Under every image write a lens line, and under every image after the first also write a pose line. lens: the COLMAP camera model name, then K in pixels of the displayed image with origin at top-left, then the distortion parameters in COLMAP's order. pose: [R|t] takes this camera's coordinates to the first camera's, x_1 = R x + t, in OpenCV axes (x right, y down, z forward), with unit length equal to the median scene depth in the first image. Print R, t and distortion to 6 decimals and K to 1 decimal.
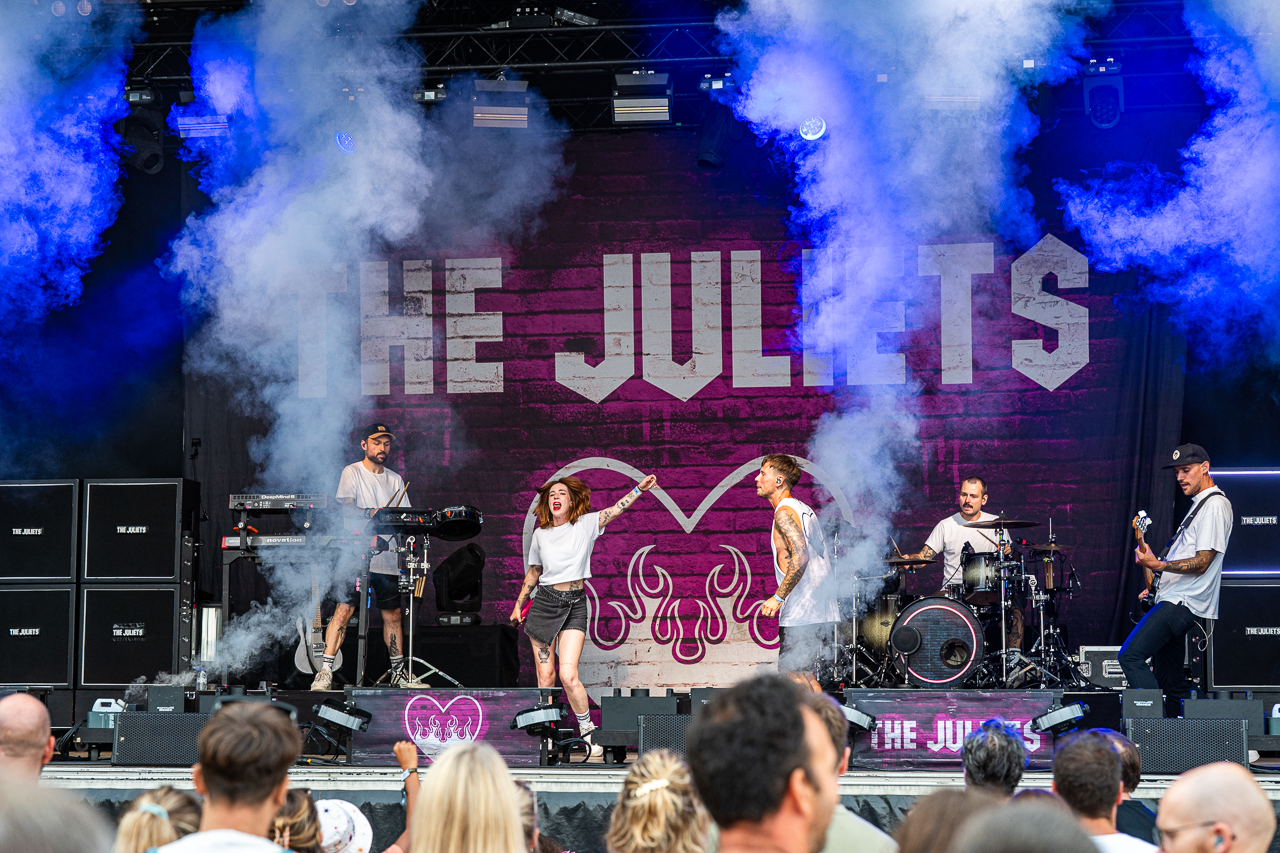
lens RADIAL K [[2691.0, 0, 545.4], [0, 2691.0, 426.7], [0, 0, 1]] dist [-0.052745, 0.332451]
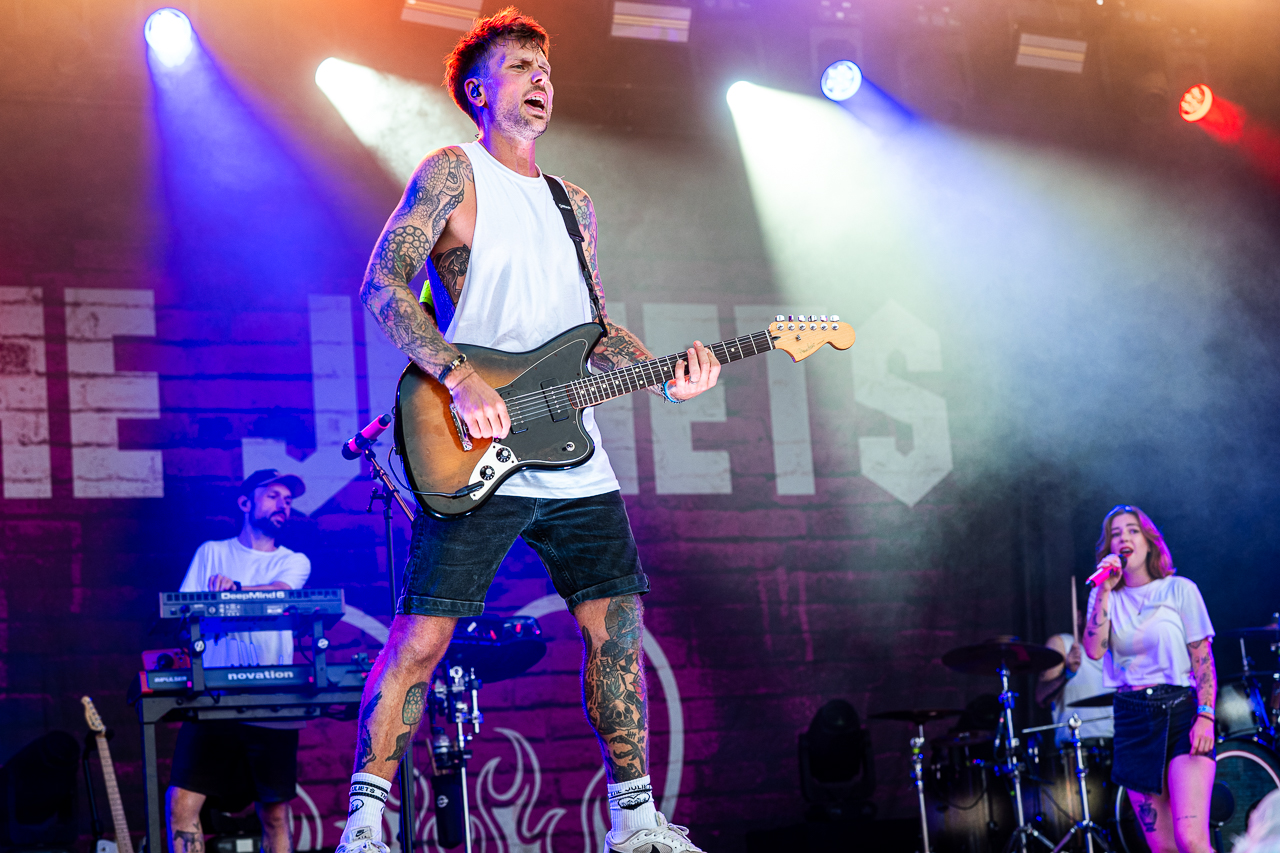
lens RADIAL K [[2691.0, 0, 545.4], [0, 2691.0, 426.7], [0, 0, 1]] dist [-0.052745, 0.332451]
pose [[0.825223, 0.047051, 0.562844, -0.301516], [0.025842, 0.992335, -0.120843, 0.049990], [-0.564215, 0.114267, 0.817682, 0.431741]]
